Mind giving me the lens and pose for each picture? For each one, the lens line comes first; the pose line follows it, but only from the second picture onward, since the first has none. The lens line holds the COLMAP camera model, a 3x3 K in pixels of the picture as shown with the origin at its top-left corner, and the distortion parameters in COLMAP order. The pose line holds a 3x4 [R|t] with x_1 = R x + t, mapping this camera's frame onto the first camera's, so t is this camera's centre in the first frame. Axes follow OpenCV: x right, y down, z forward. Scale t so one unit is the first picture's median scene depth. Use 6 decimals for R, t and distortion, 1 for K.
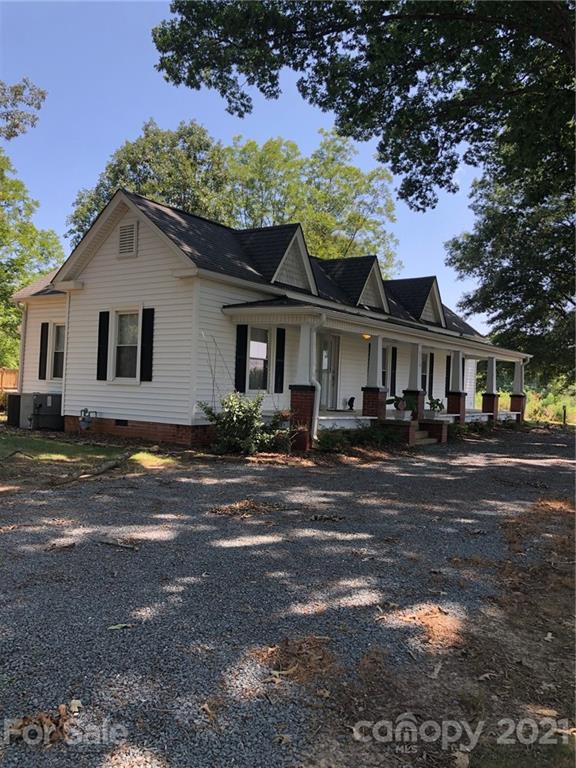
lens RADIAL K [[635.4, 0, 289.6], [0, 635.4, 380.3], [0, 0, 1]] dist [0.024377, 0.008179]
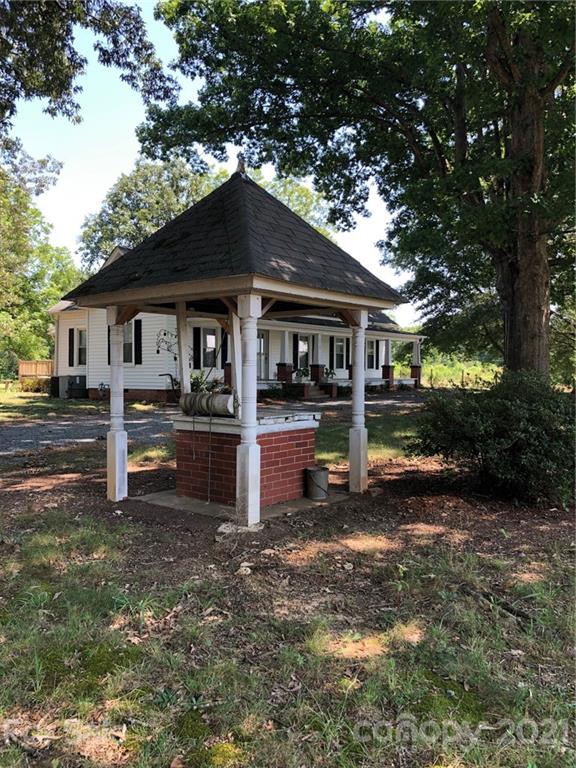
lens RADIAL K [[635.4, 0, 289.6], [0, 635.4, 380.3], [0, 0, 1]] dist [0.024377, 0.008179]
pose [[0.999283, -0.035854, -0.012145, 0.121051], [0.036144, 0.999046, 0.024511, 0.011223], [0.011254, -0.024932, 0.999626, -0.421929]]
